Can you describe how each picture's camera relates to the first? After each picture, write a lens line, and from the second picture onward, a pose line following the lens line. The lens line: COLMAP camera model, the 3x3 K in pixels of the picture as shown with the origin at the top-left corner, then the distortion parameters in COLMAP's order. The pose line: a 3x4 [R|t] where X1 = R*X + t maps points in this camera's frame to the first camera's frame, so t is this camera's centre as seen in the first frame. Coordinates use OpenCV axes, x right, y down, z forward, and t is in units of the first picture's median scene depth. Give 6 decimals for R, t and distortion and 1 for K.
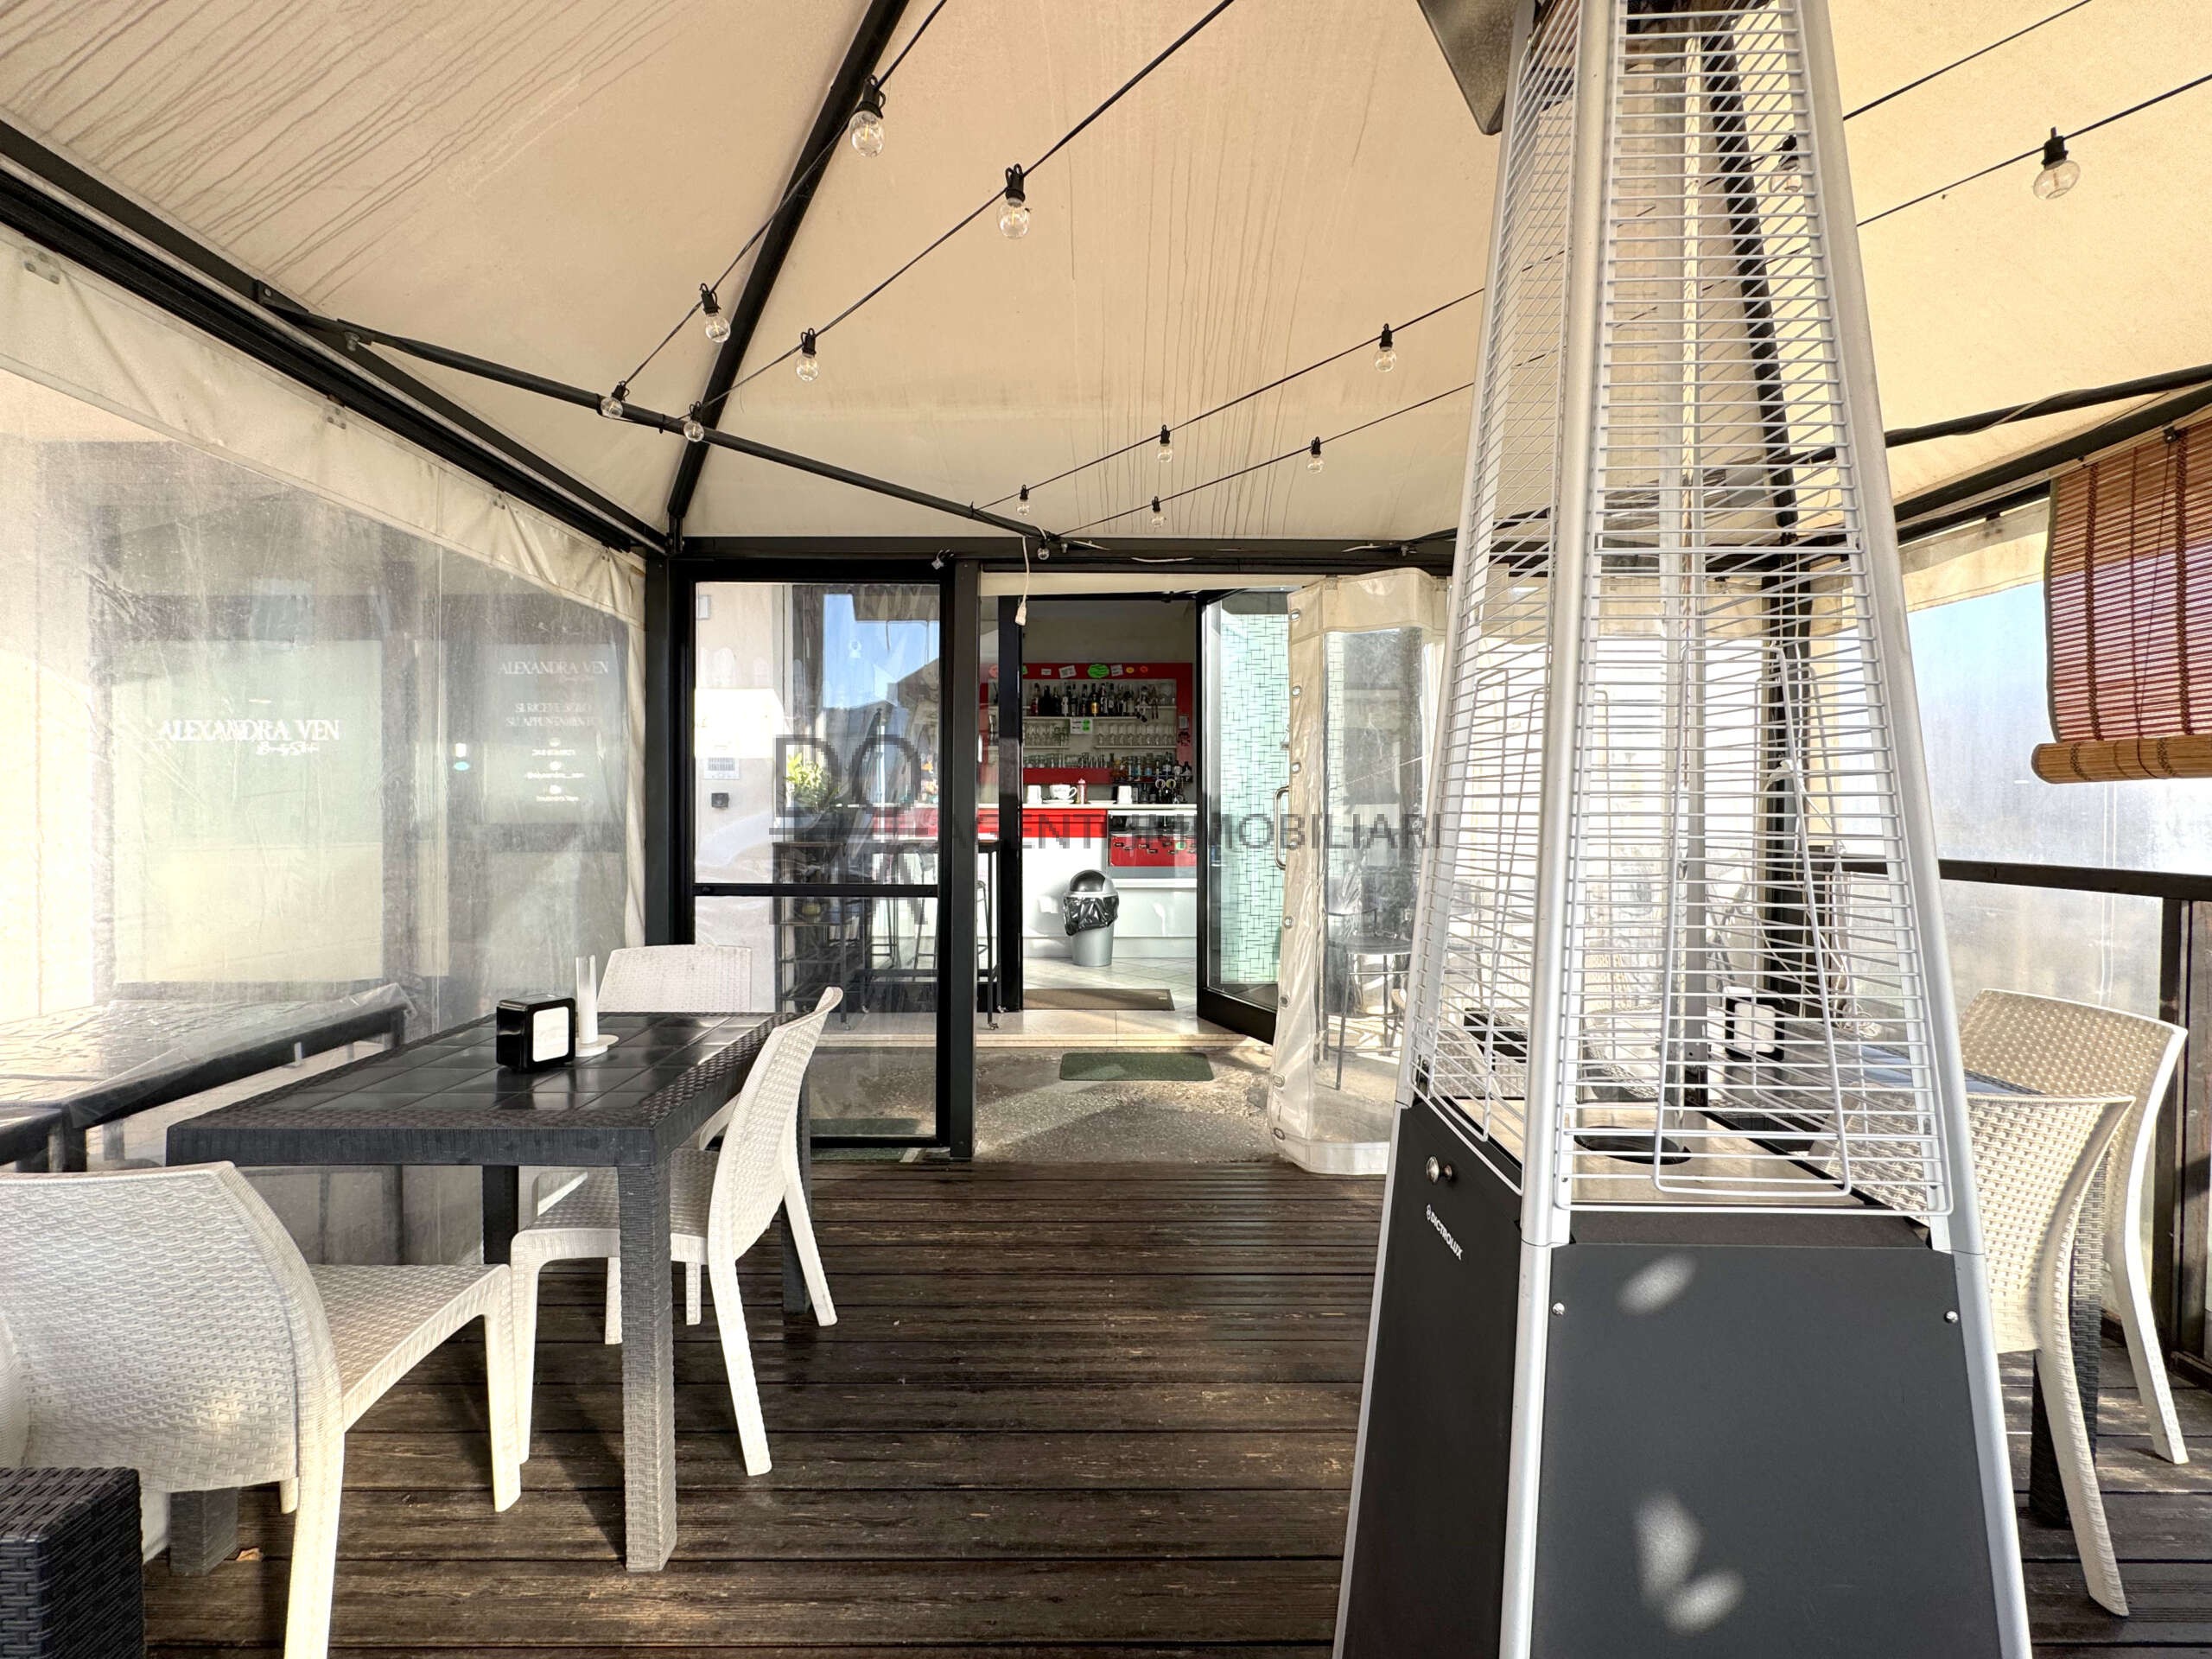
lens RADIAL K [[877.6, 0, 1102.2], [0, 877.6, 824.8], [0, 0, 1]] dist [-0.005663, 0.000607]
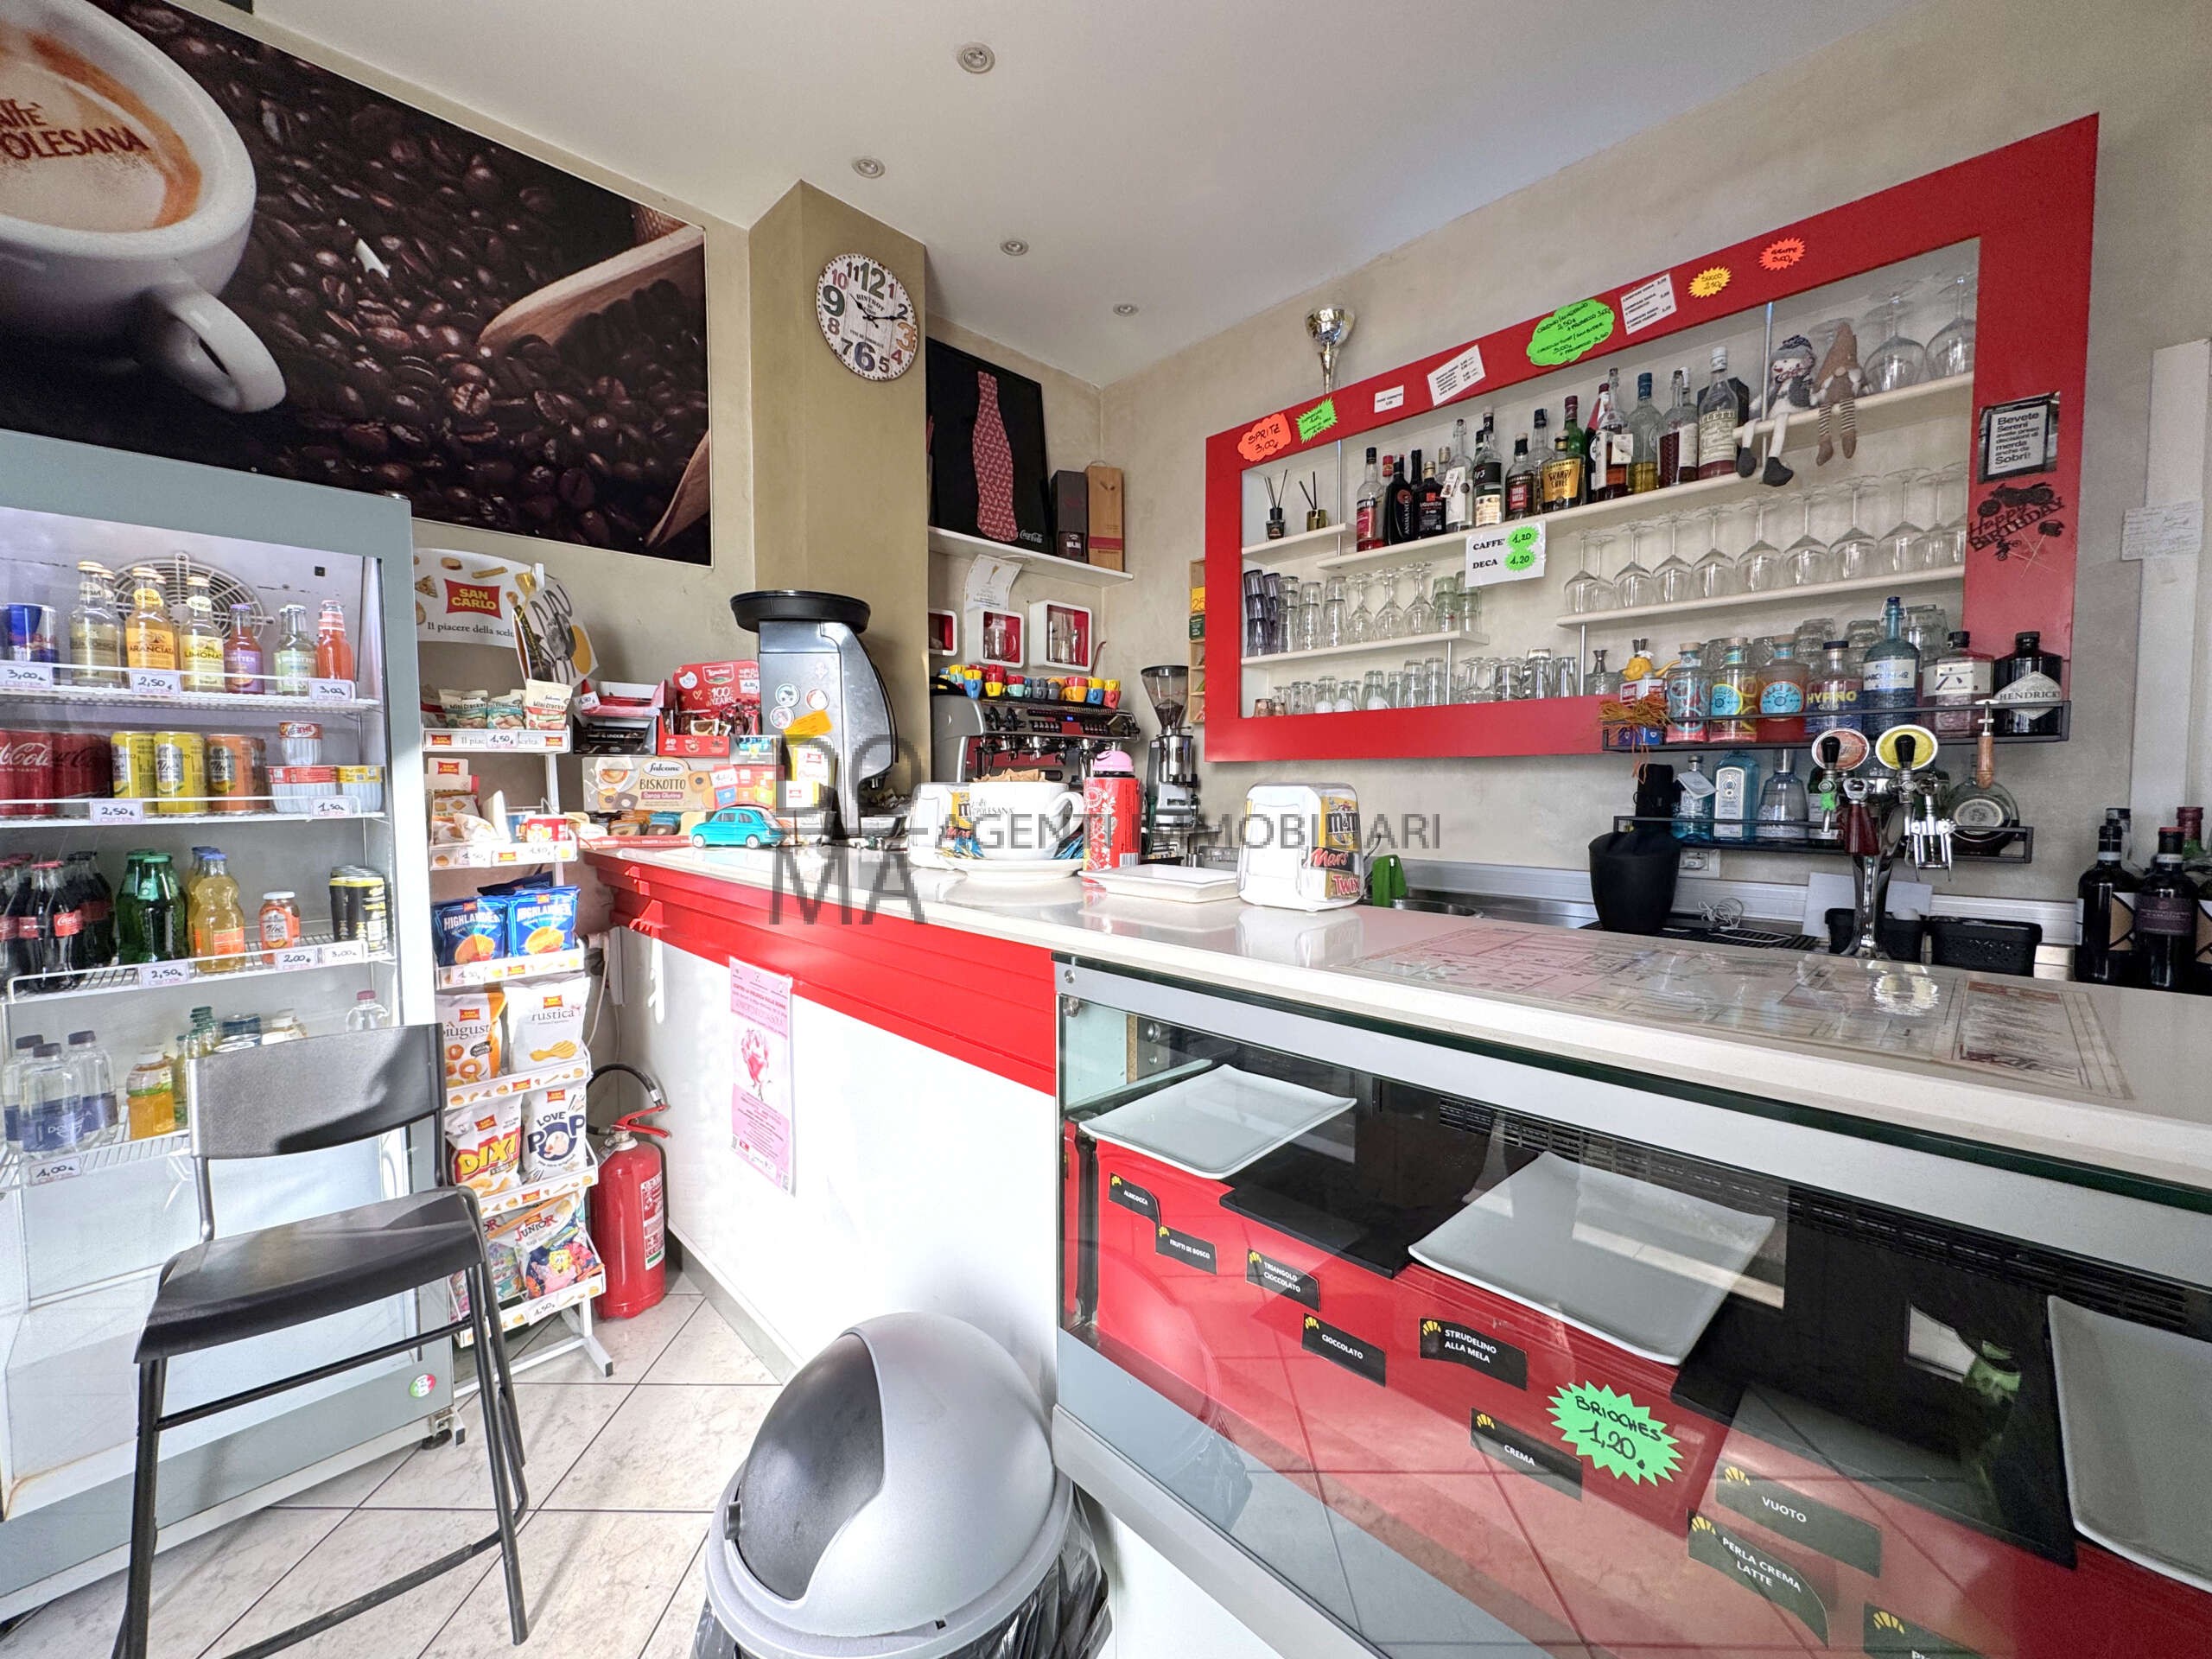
lens RADIAL K [[877.6, 0, 1103.2], [0, 877.6, 824.8], [0, 0, 1]] dist [-0.005663, 0.000607]
pose [[0.703252, 0.030912, -0.710268, 0.109071], [-0.003711, 0.999200, 0.039812, -0.042369], [0.710931, -0.025363, 0.702805, 0.851204]]
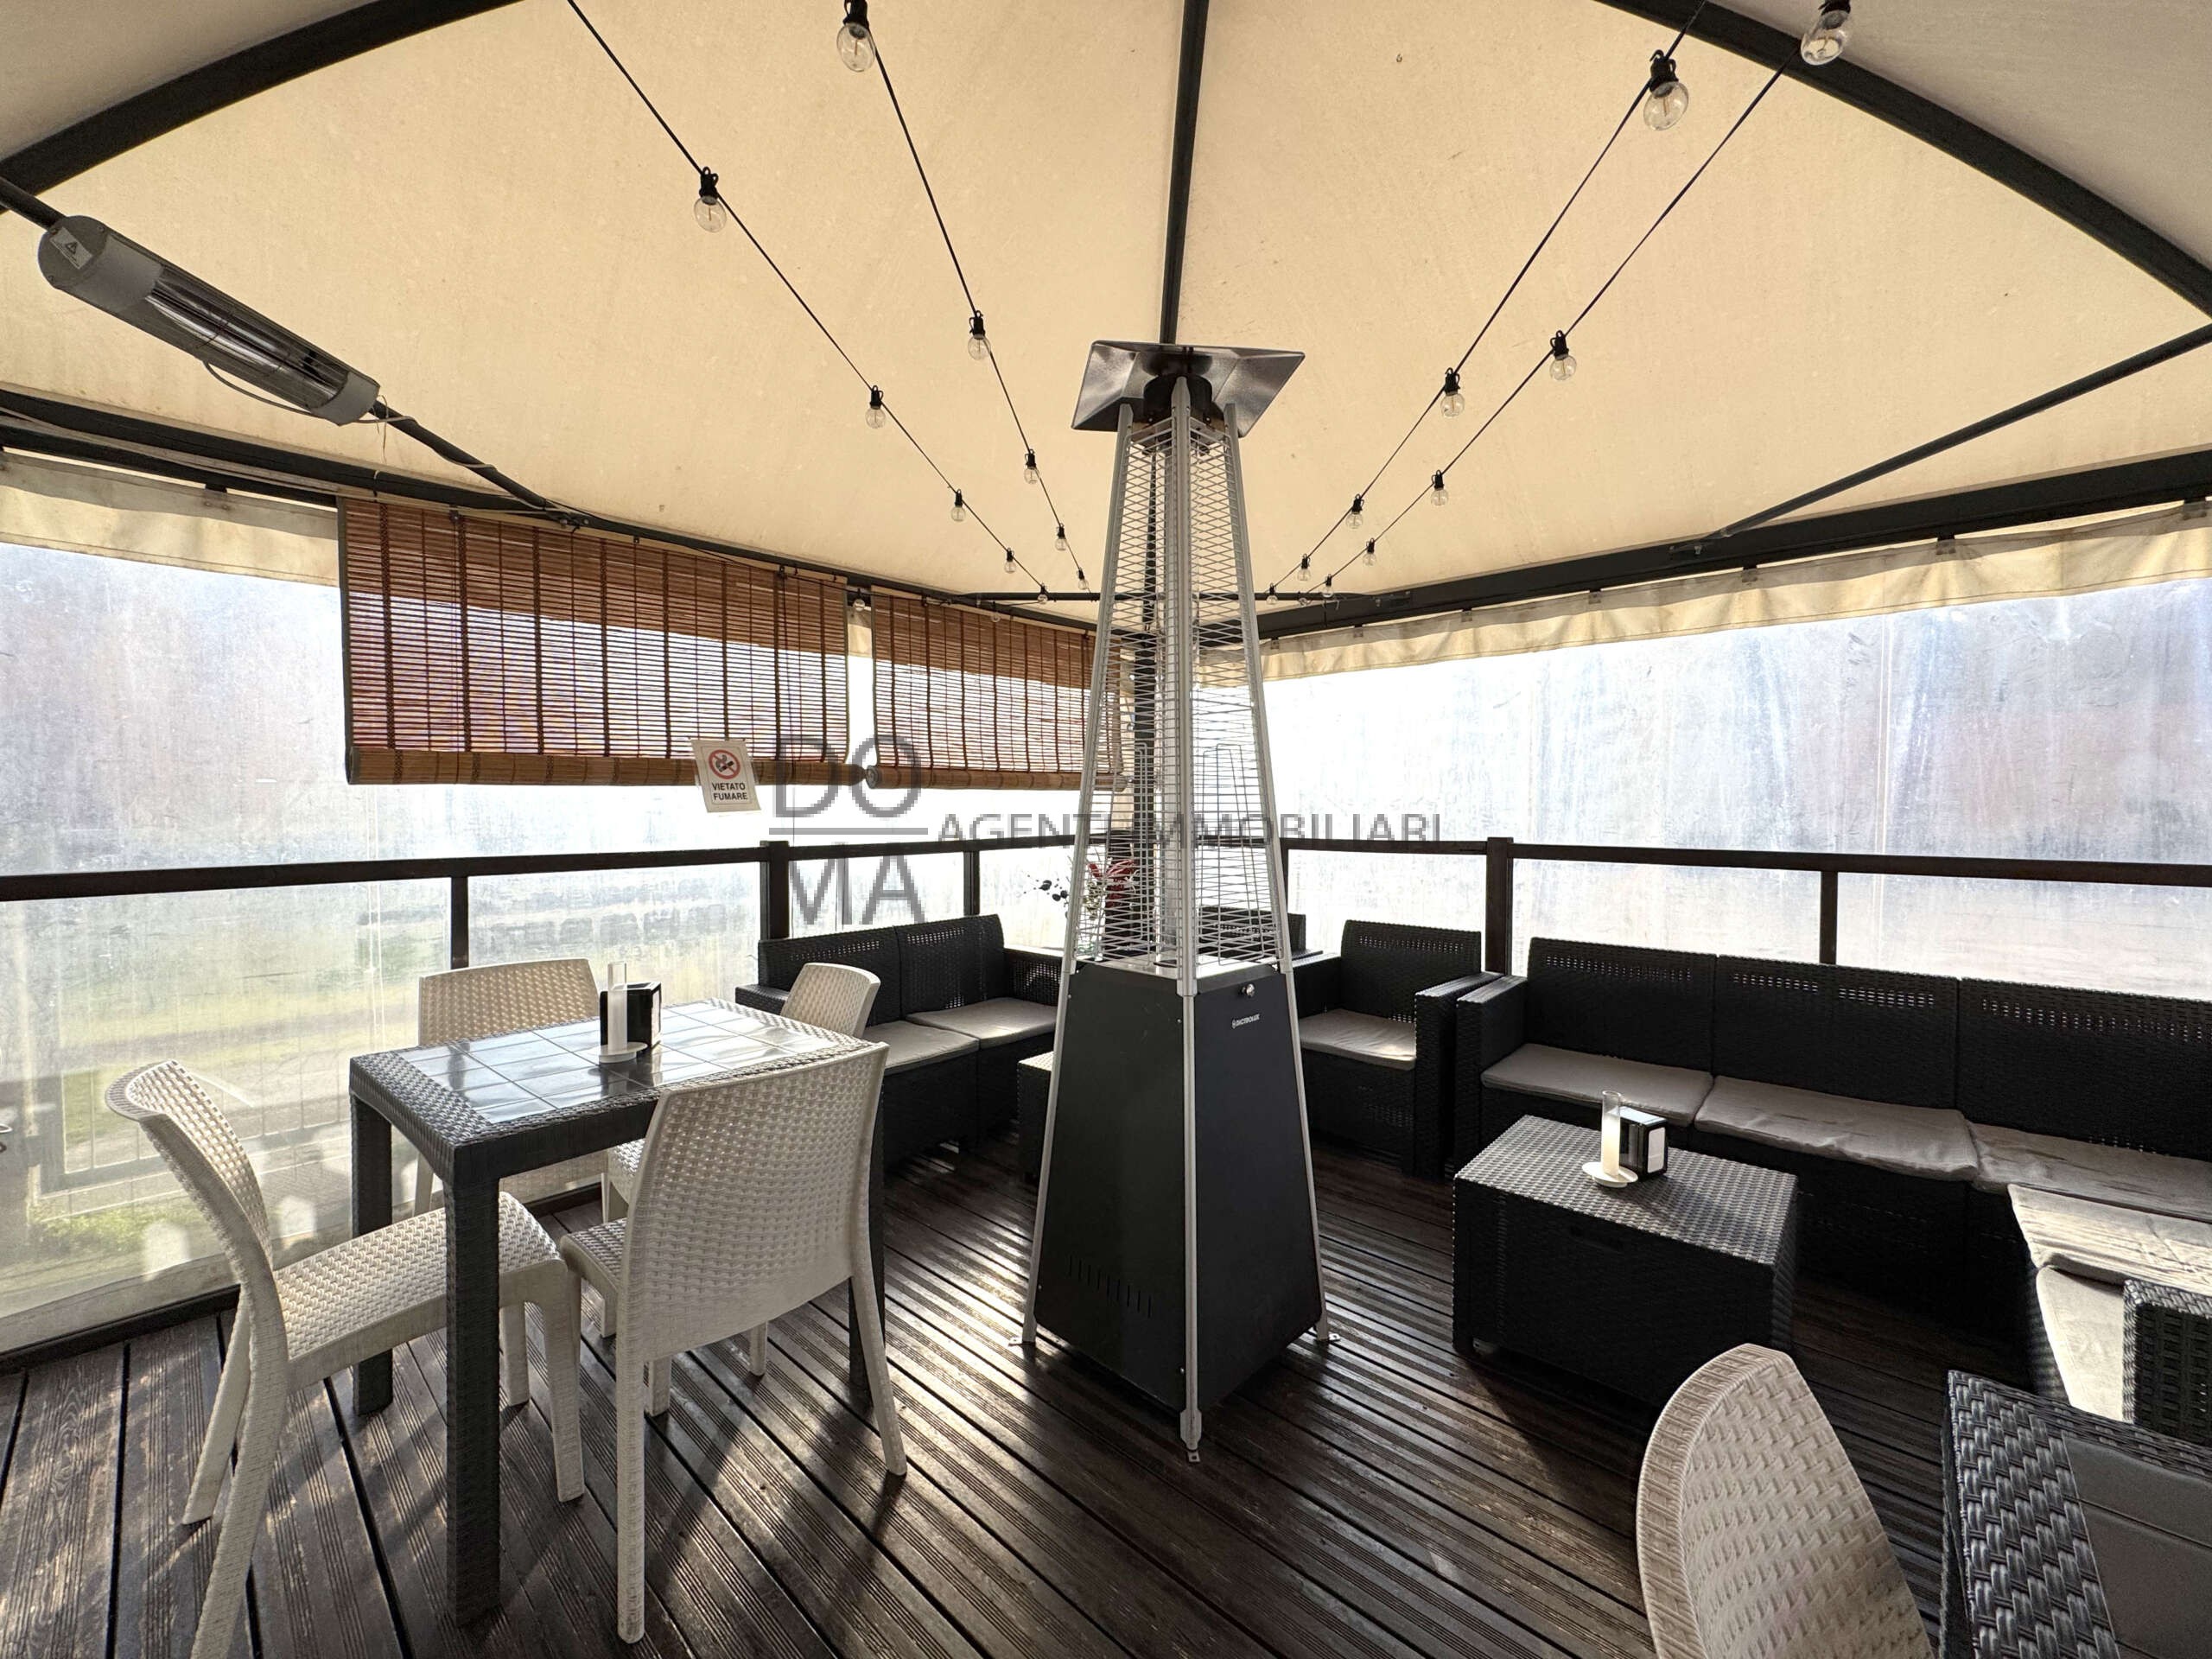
lens RADIAL K [[877.6, 0, 1097.3], [0, 877.6, 831.3], [0, 0, 1]] dist [-0.005663, 0.000607]
pose [[-0.732562, -0.022345, 0.680333, -0.096043], [0.013329, 0.998799, 0.047157, -0.008888], [-0.680570, 0.043613, -0.731384, 0.361781]]
